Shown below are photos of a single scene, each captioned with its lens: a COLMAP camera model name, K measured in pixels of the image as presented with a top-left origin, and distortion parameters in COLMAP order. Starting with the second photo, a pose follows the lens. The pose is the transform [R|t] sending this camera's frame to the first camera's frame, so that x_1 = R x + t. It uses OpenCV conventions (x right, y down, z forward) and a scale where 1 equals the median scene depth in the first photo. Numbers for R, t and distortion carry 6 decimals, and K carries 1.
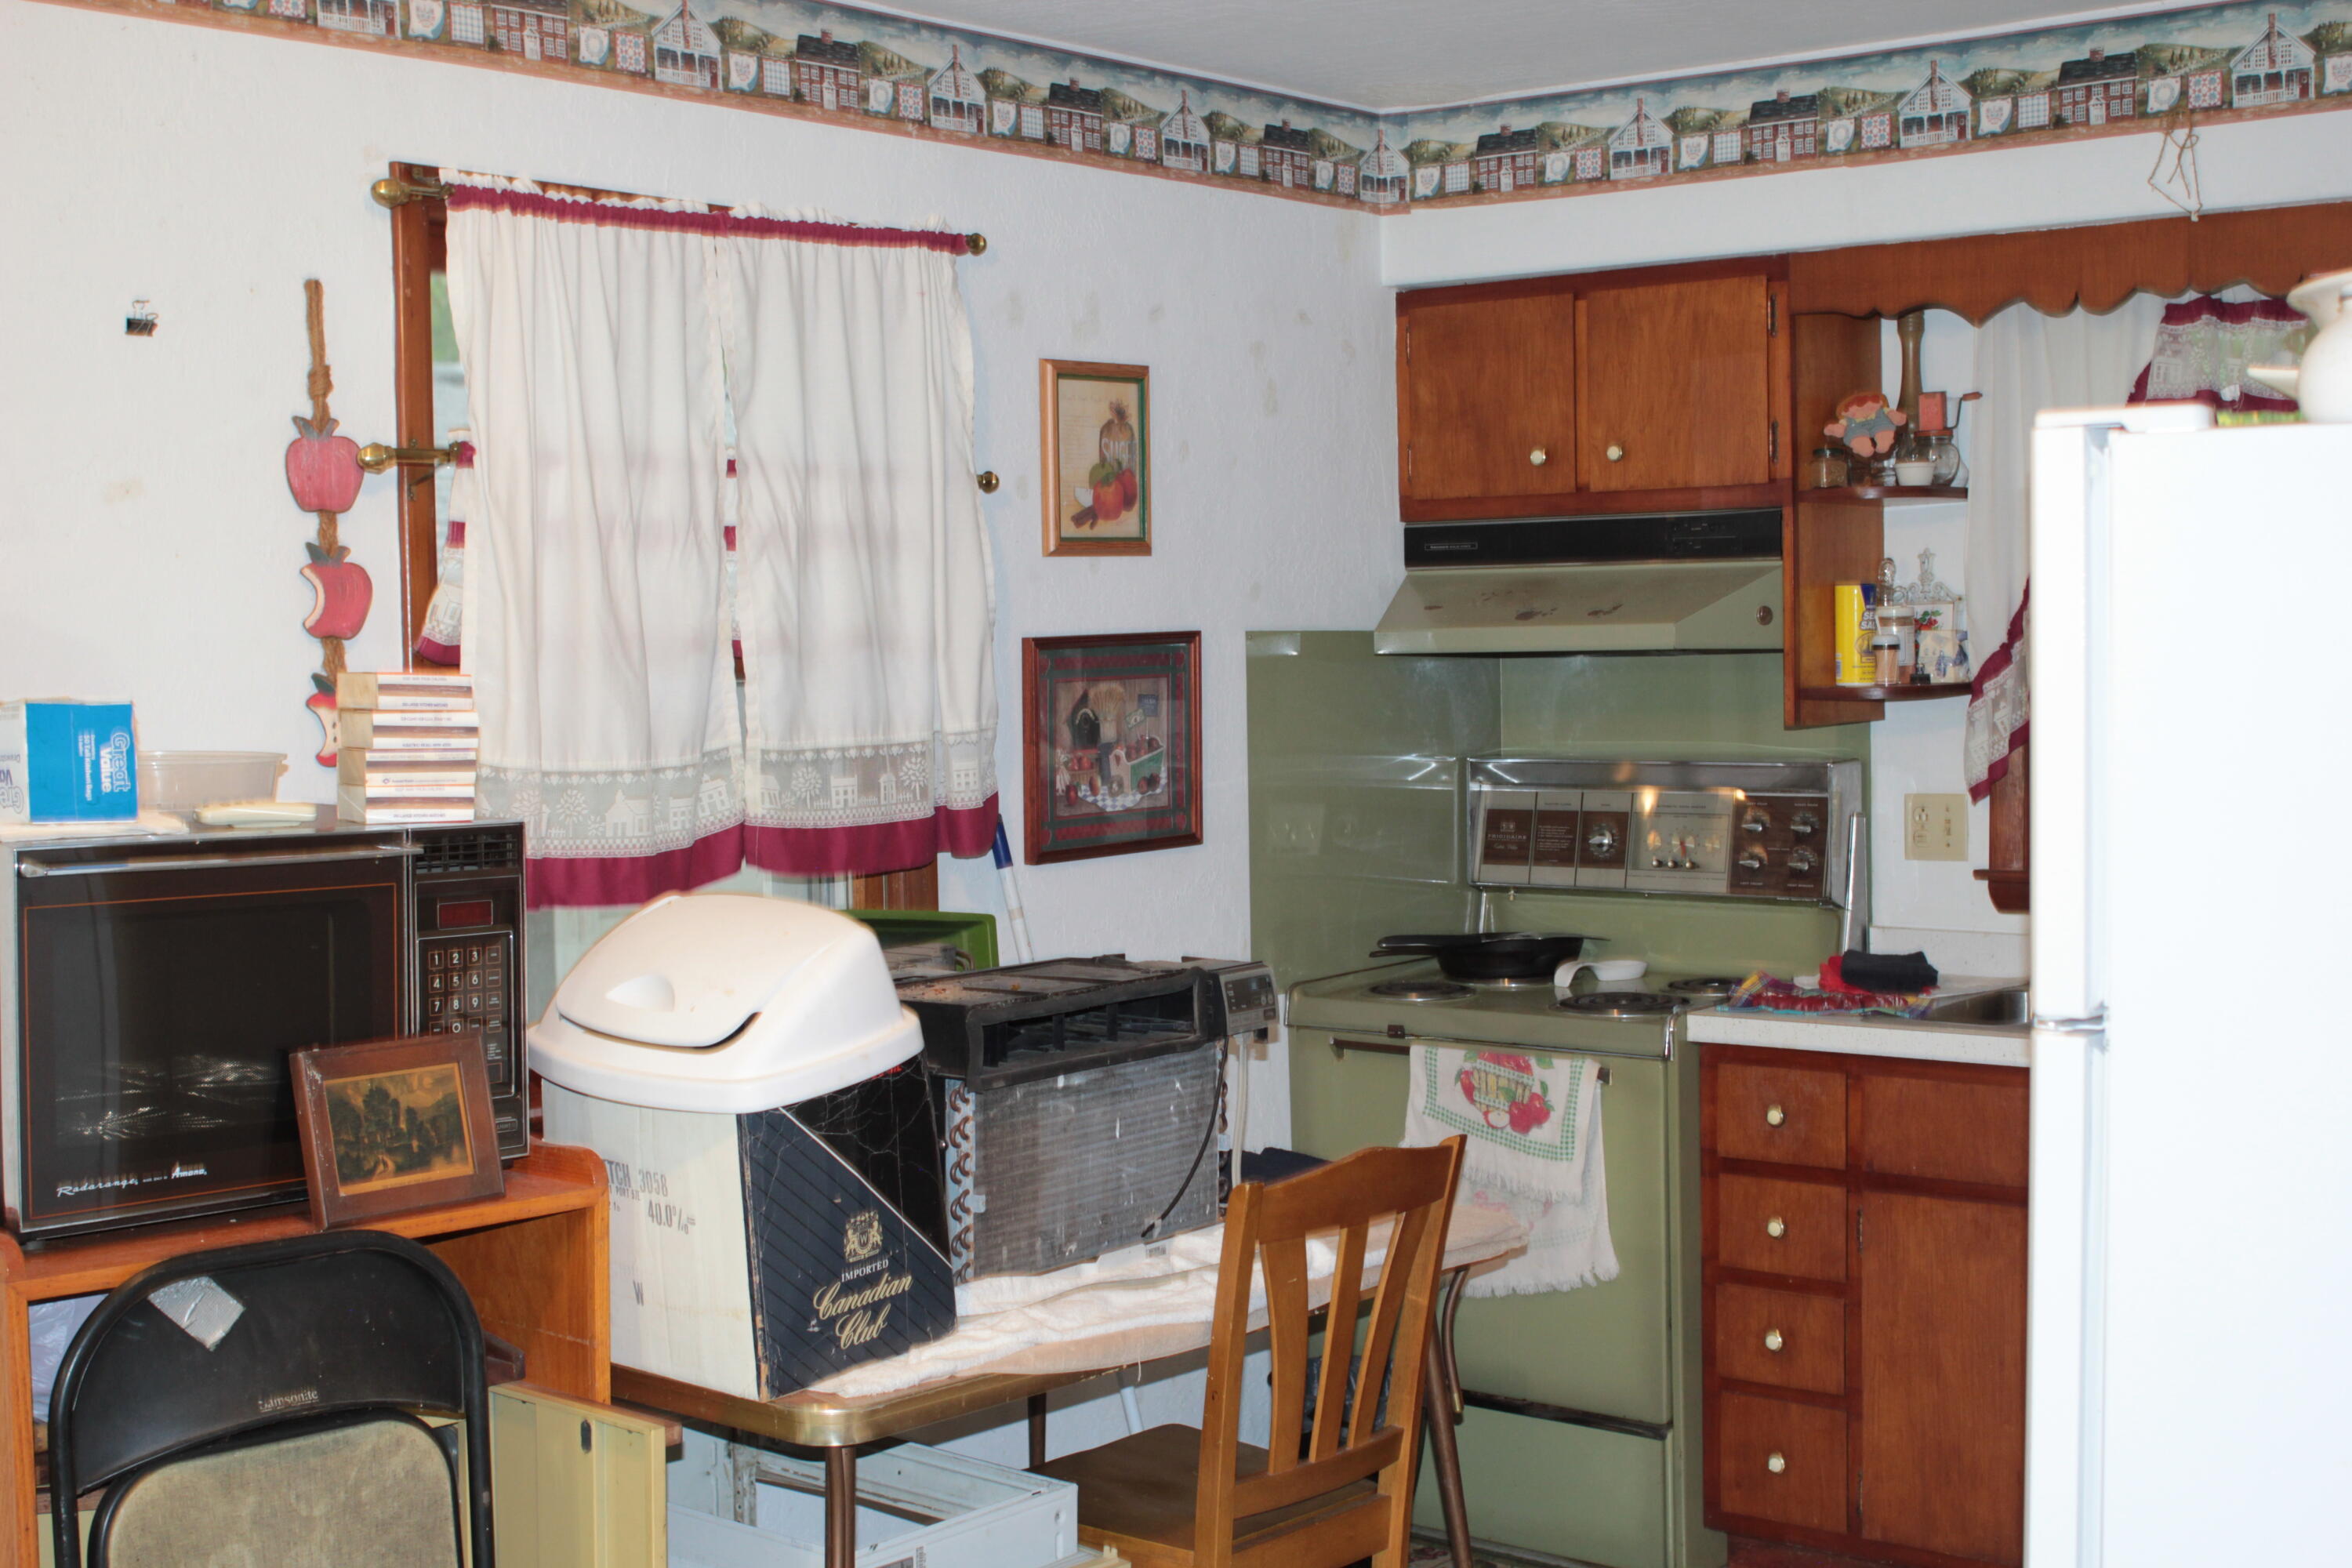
lens RADIAL K [[3030.1, 0, 1185.1], [0, 3030.1, 780.2], [0, 0, 1]] dist [-0.077963, 0.000000]
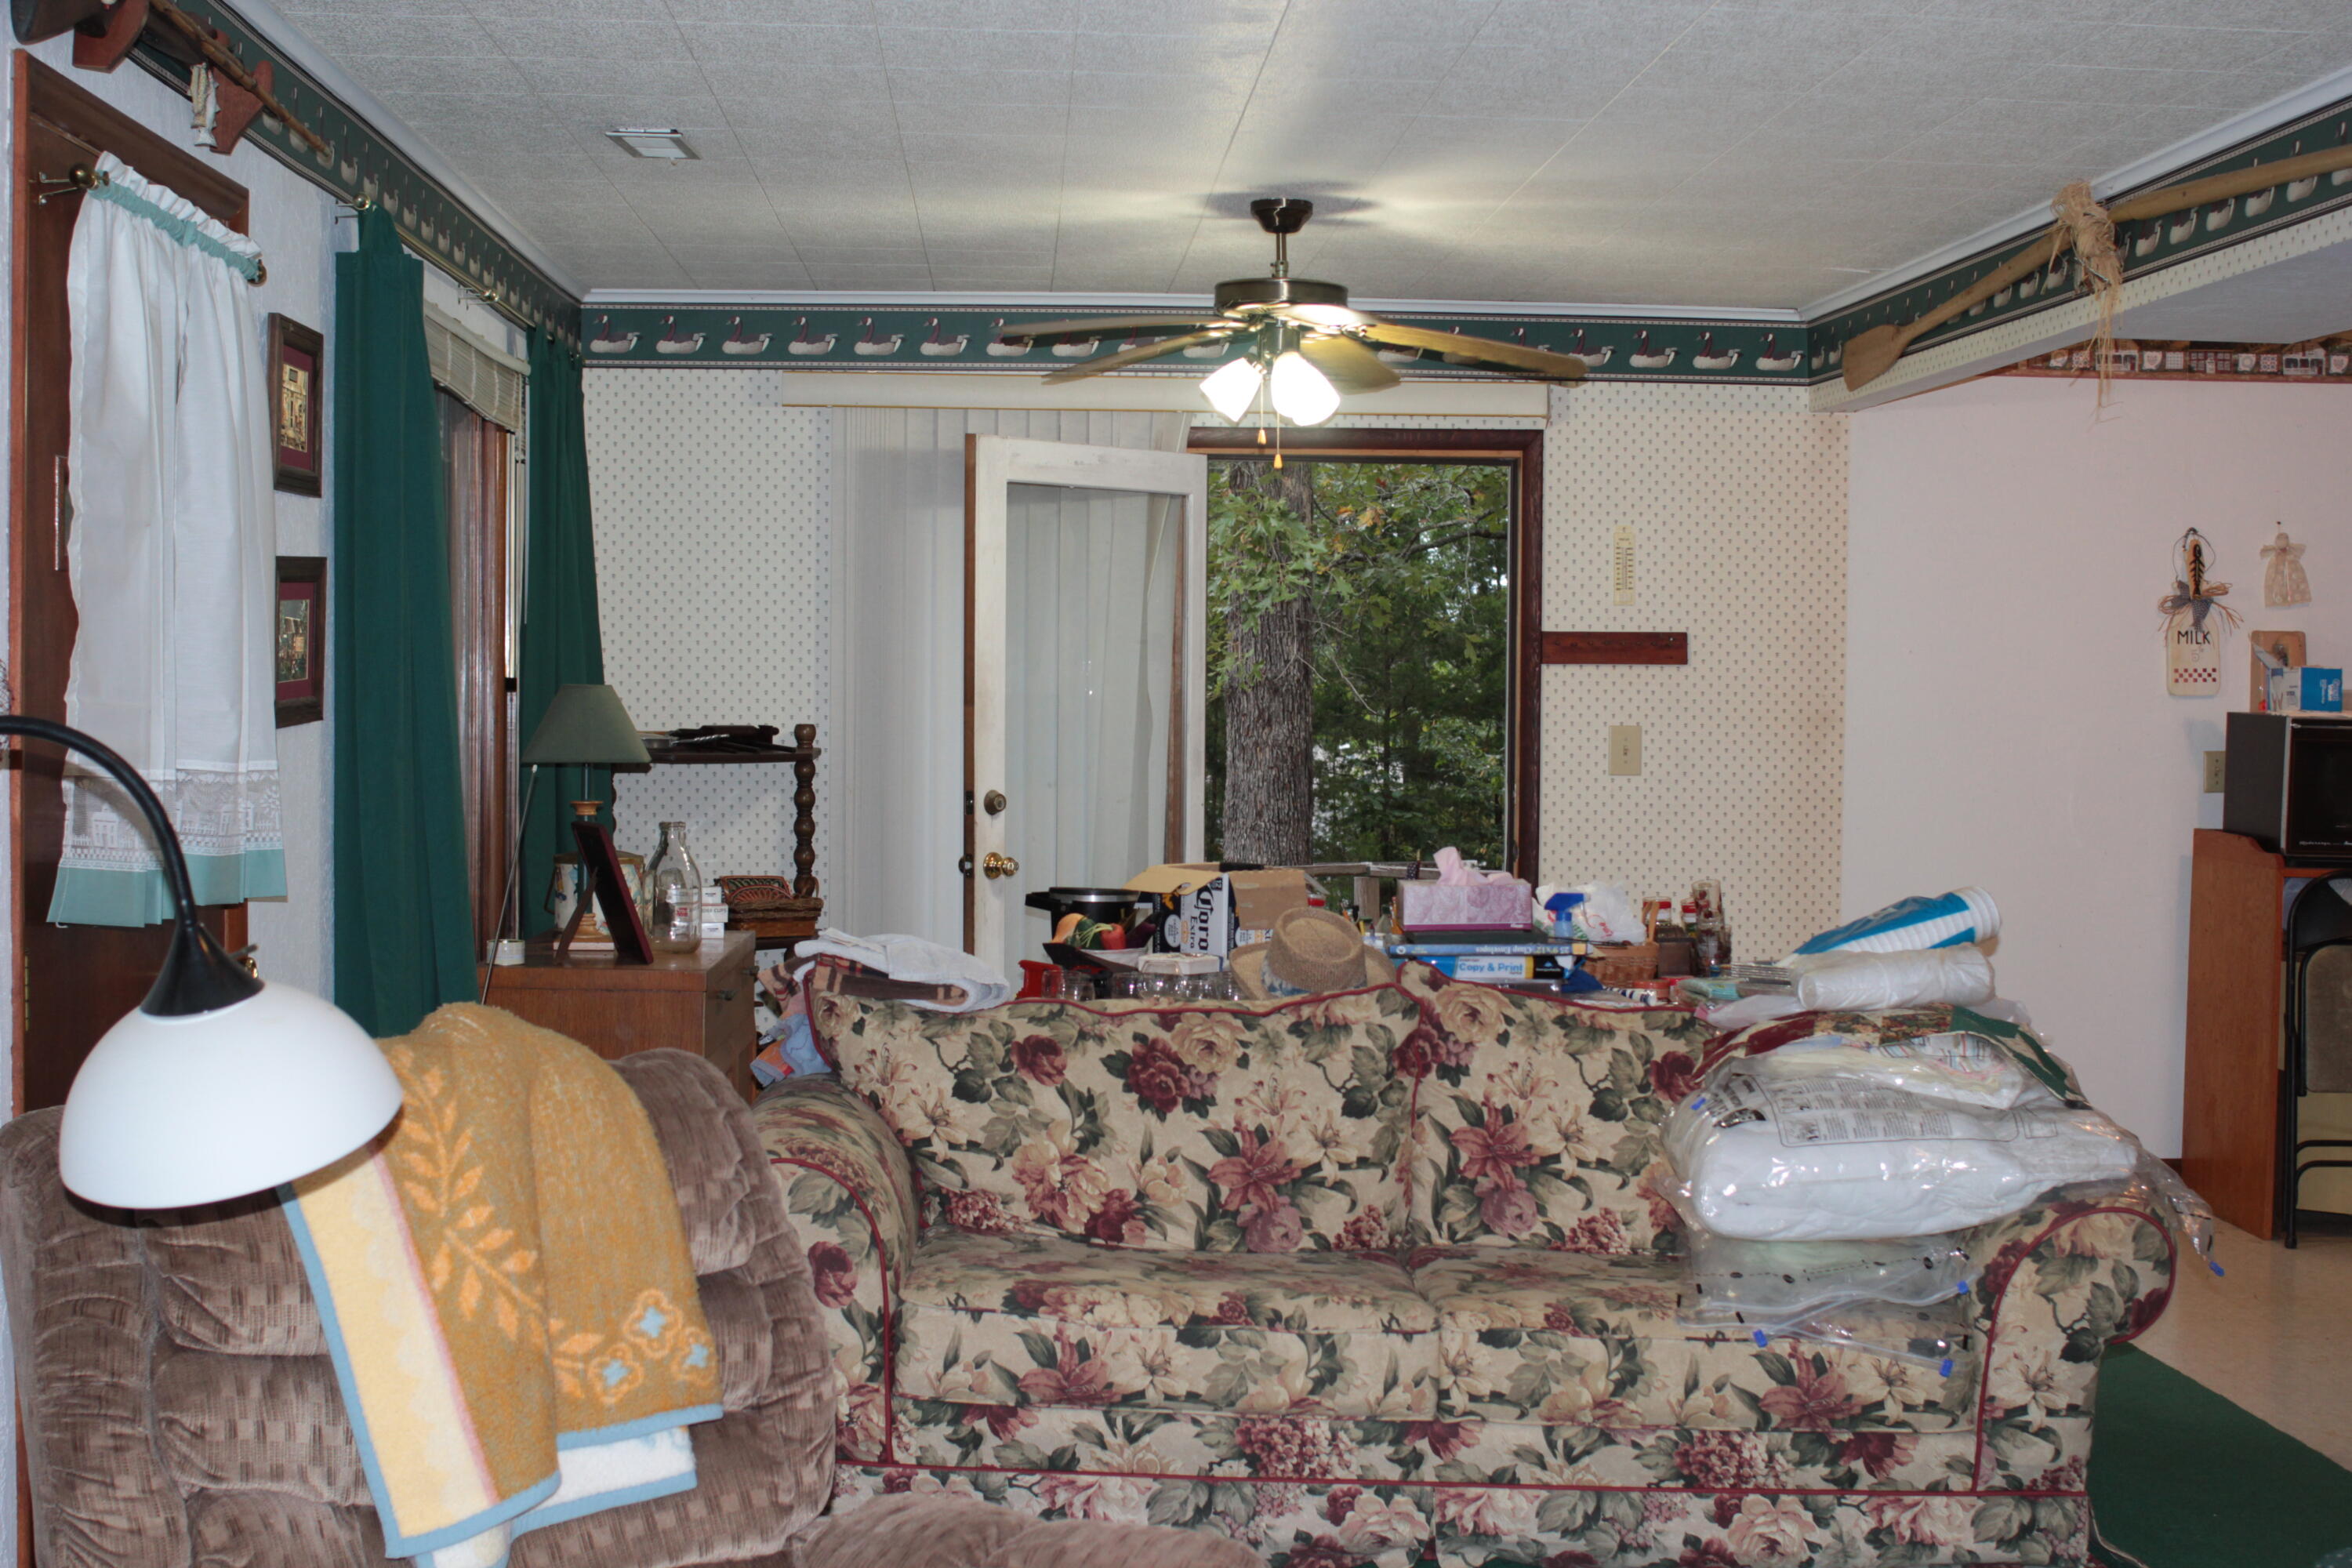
lens RADIAL K [[3030.1, 0, 1193.5], [0, 3030.1, 790.1], [0, 0, 1]] dist [-0.077963, 0.000000]
pose [[0.690892, 0.052291, -0.721064, 0.551309], [-0.052911, 0.998363, 0.021704, 0.049614], [0.721019, 0.023157, 0.692528, -1.002533]]
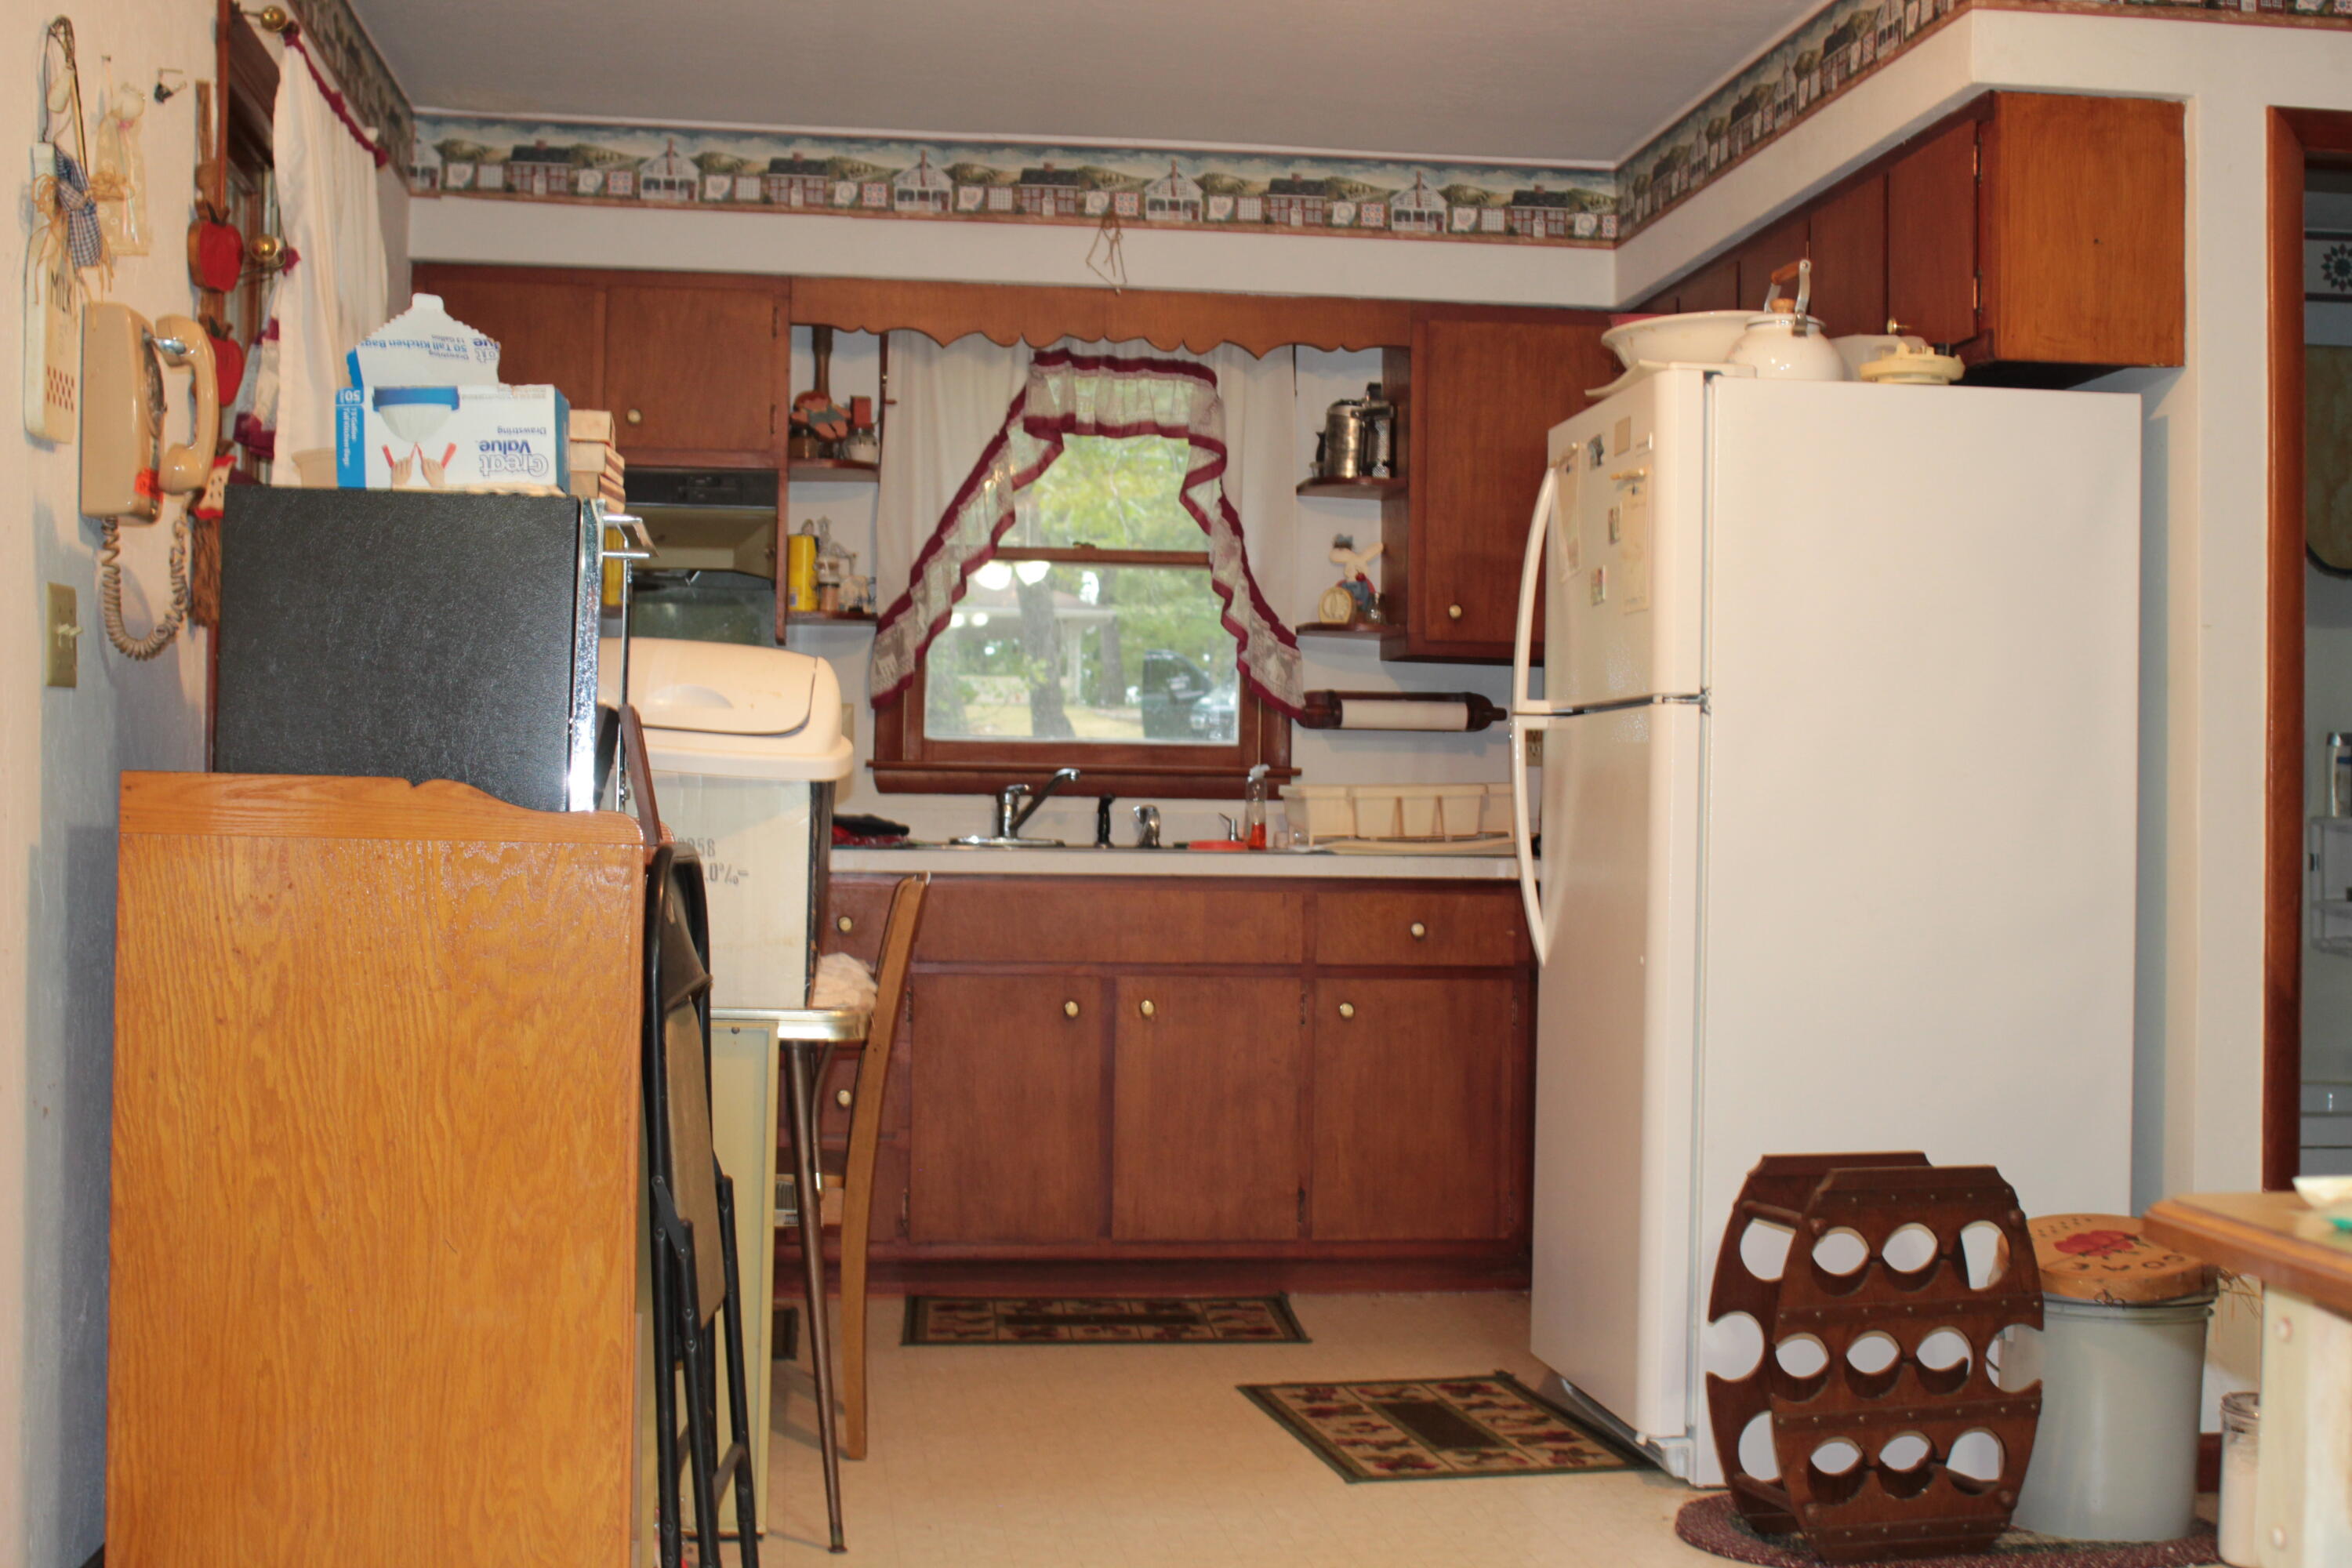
lens RADIAL K [[3030.1, 0, 1203.2], [0, 3030.1, 774.7], [0, 0, 1]] dist [-0.077963, 0.000000]
pose [[0.676039, 0.035268, 0.736021, -0.669722], [0.010059, 0.998319, -0.057076, 0.123261], [-0.736797, 0.045990, 0.674548, -0.004240]]
